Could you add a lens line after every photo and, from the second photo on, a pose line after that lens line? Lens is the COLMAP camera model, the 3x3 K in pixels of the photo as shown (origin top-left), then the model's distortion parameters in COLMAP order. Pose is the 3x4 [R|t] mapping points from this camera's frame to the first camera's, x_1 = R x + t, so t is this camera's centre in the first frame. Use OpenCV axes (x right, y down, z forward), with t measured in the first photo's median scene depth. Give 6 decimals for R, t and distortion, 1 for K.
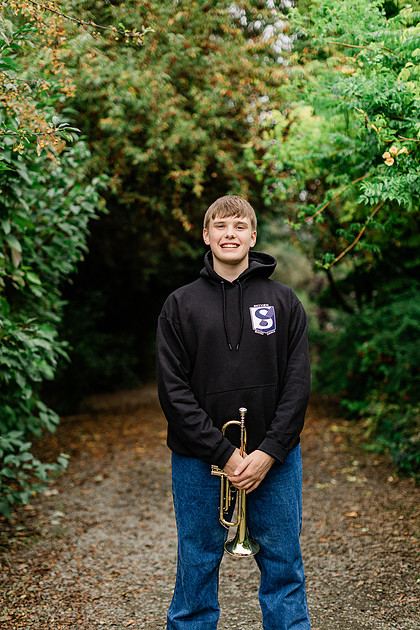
lens RADIAL K [[876.7, 0, 210.7], [0, 876.7, 302.8], [0, 0, 1]] dist [0.015757, -0.028517]
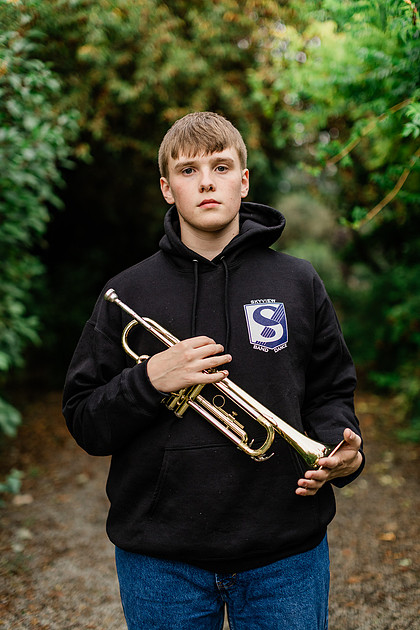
lens RADIAL K [[876.7, 0, 210.7], [0, 876.7, 302.8], [0, 0, 1]] dist [0.015757, -0.028517]
pose [[0.999624, -0.012629, -0.024329, 0.018166], [0.013951, 0.998393, 0.054917, -0.012899], [0.023596, -0.055236, 0.998194, 0.174348]]
